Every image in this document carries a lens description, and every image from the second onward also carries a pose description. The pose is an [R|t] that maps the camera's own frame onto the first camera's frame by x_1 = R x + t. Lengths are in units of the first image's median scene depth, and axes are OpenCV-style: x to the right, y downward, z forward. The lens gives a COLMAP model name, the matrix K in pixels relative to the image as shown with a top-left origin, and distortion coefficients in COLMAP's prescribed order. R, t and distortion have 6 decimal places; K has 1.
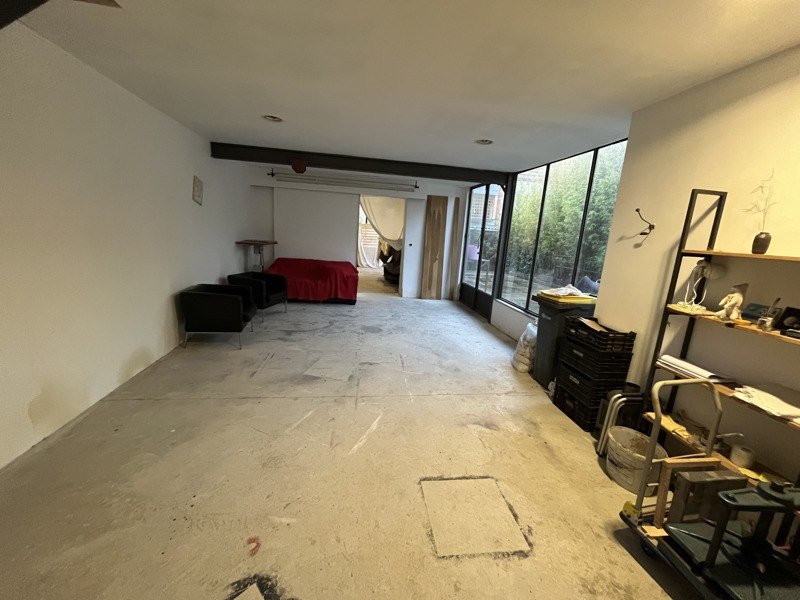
lens RADIAL K [[319.7, 0, 396.7], [0, 319.7, 299.1], [0, 0, 1]] dist [0.002014, 0.000054]
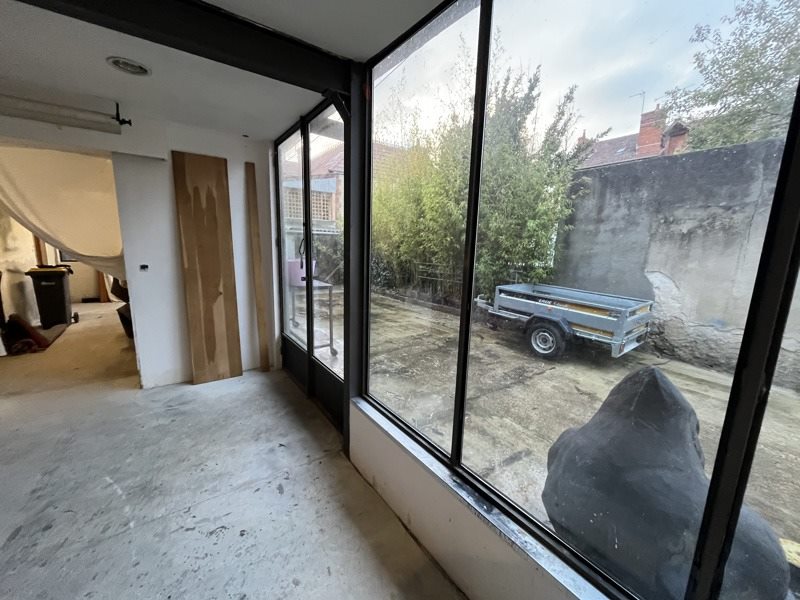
lens RADIAL K [[319.7, 0, 401.5], [0, 319.7, 300.6], [0, 0, 1]] dist [0.002014, 0.000054]
pose [[0.884093, -0.114403, 0.453091, 0.148077], [0.118348, 0.992776, 0.019743, -0.093474], [-0.452077, 0.036167, 0.891246, 0.469564]]
